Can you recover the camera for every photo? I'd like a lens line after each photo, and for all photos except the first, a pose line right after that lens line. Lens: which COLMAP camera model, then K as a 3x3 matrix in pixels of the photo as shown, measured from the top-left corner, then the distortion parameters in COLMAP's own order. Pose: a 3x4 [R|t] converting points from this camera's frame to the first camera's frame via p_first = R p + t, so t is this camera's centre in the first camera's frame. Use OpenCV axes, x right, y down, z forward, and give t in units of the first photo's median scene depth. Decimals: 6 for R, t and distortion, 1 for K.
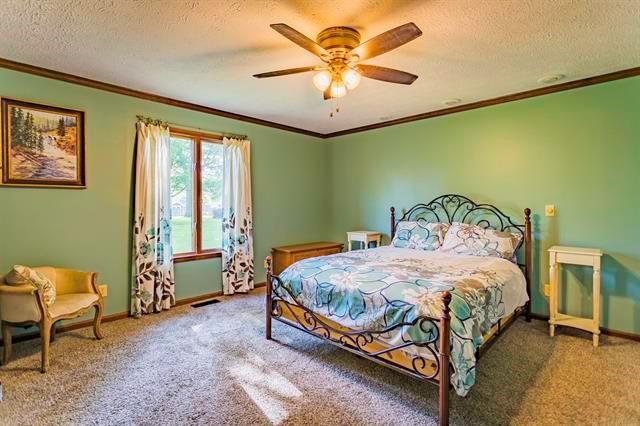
lens RADIAL K [[303.0, 0, 316.5], [0, 303.0, 213.3], [0, 0, 1]] dist [-0.001592, -0.000176]
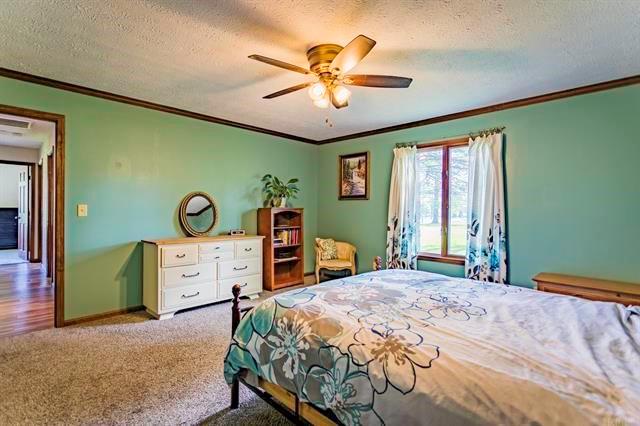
lens RADIAL K [[303.0, 0, 317.2], [0, 303.0, 210.7], [0, 0, 1]] dist [-0.001592, -0.000176]
pose [[0.027205, 0.003447, -0.999624, 0.735456], [-0.040638, 0.999171, 0.002340, -0.011929], [0.998803, 0.040559, 0.027323, 0.603402]]
